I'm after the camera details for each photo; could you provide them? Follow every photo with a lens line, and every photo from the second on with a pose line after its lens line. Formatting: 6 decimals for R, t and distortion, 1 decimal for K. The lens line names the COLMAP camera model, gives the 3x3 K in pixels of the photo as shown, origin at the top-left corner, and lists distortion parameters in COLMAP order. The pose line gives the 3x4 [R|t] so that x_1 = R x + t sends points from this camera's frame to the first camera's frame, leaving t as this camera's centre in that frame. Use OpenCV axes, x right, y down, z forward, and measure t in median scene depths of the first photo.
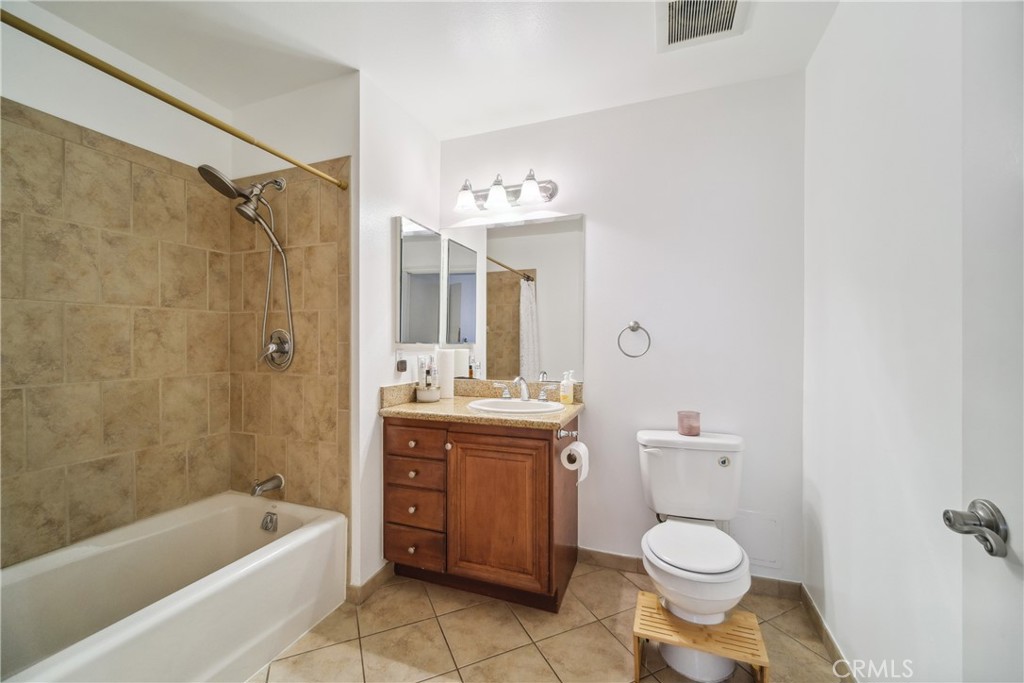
lens RADIAL K [[409.9, 0, 513.7], [0, 409.9, 344.5], [0, 0, 1]] dist [-0.002024, -0.000943]
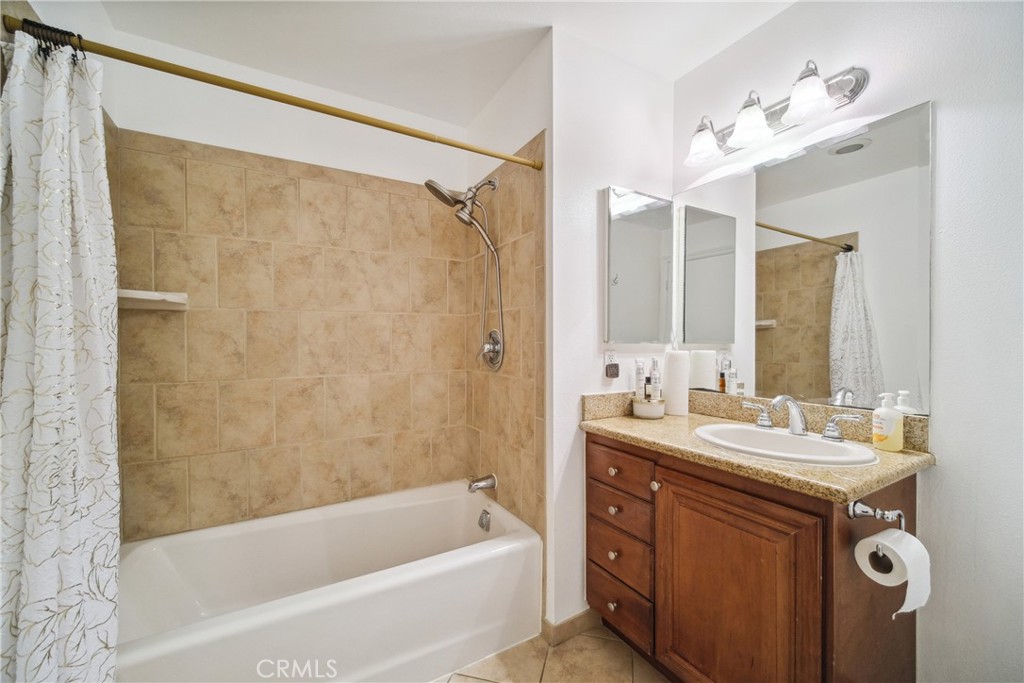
lens RADIAL K [[409.9, 0, 510.2], [0, 409.9, 344.0], [0, 0, 1]] dist [-0.002024, -0.000943]
pose [[0.768589, -0.000884, -0.639742, 0.102366], [0.001062, 0.999999, -0.000106, -0.001125], [0.639742, -0.000598, 0.768590, 0.270197]]
